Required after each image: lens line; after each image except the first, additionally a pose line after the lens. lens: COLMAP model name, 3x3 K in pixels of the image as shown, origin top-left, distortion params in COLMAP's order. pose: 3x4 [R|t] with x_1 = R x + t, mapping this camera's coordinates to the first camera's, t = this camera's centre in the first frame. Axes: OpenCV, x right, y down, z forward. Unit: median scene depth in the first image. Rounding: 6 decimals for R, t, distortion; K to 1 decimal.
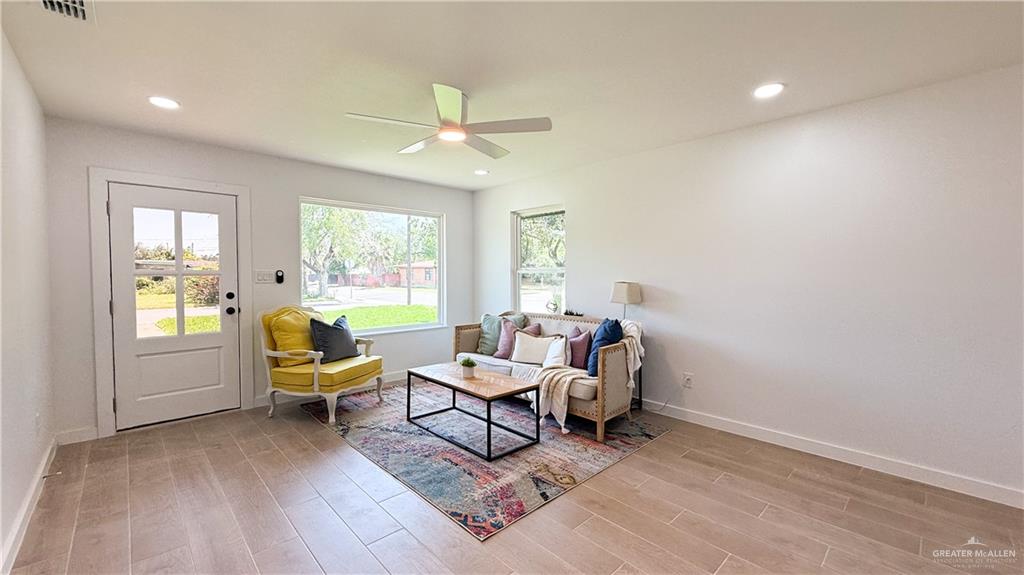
lens RADIAL K [[409.3, 0, 509.9], [0, 409.3, 283.2], [0, 0, 1]] dist [-0.001233, -0.000038]
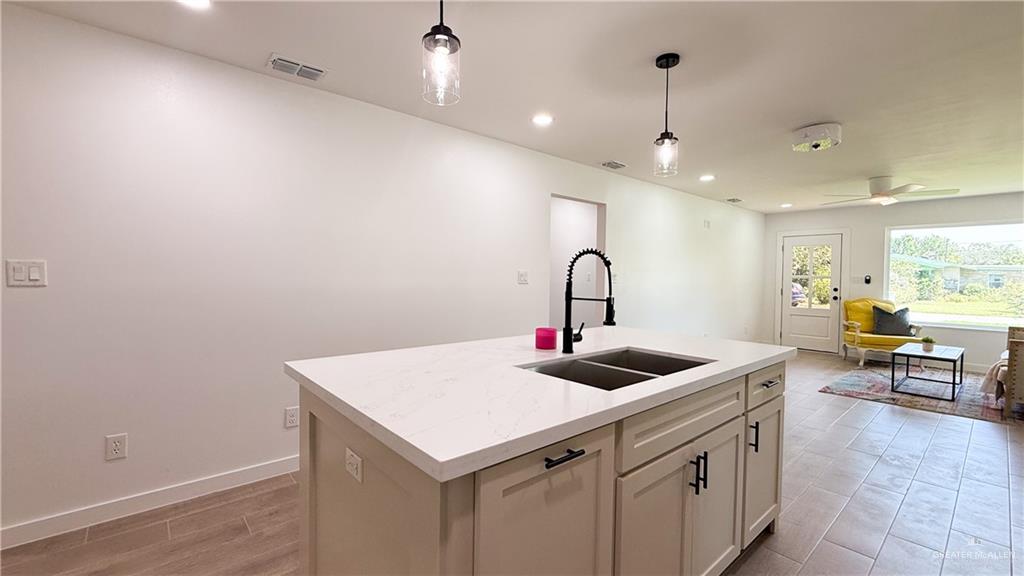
lens RADIAL K [[421.8, 0, 512.0], [0, 421.8, 288.0], [0, 0, 1]] dist [-0.000152, 0.000012]
pose [[-0.047291, 0.031252, -0.998392, 1.370045], [-0.034829, 0.998851, 0.032916, 0.012727], [0.998274, 0.036329, -0.046148, -0.378564]]
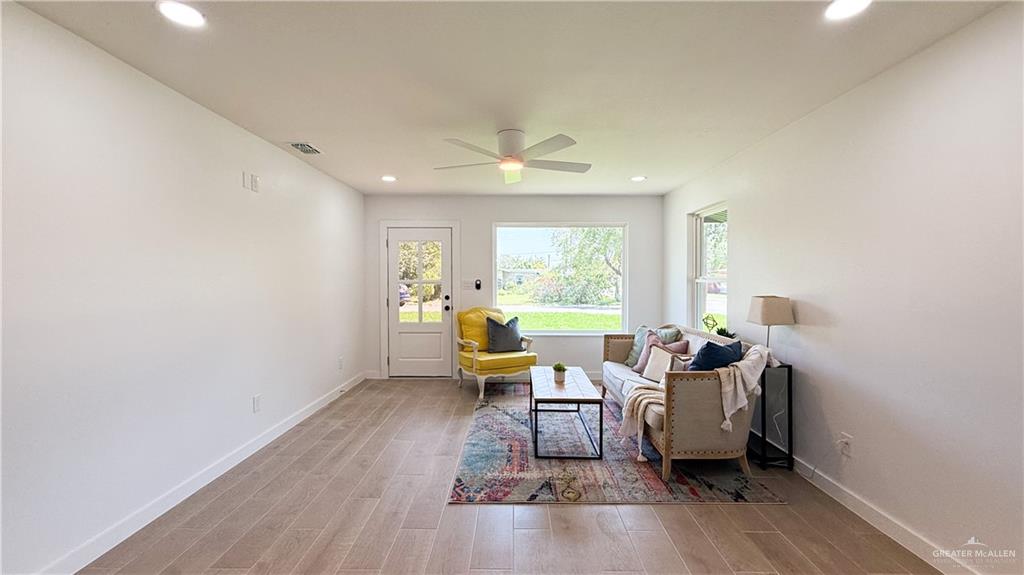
lens RADIAL K [[409.3, 0, 509.9], [0, 409.3, 283.2], [0, 0, 1]] dist [-0.001233, -0.000038]
pose [[0.719093, 0.007600, -0.694873, 0.519884], [-0.016459, 0.999846, -0.006097, -0.016326], [0.694719, 0.015821, 0.719107, 0.130074]]
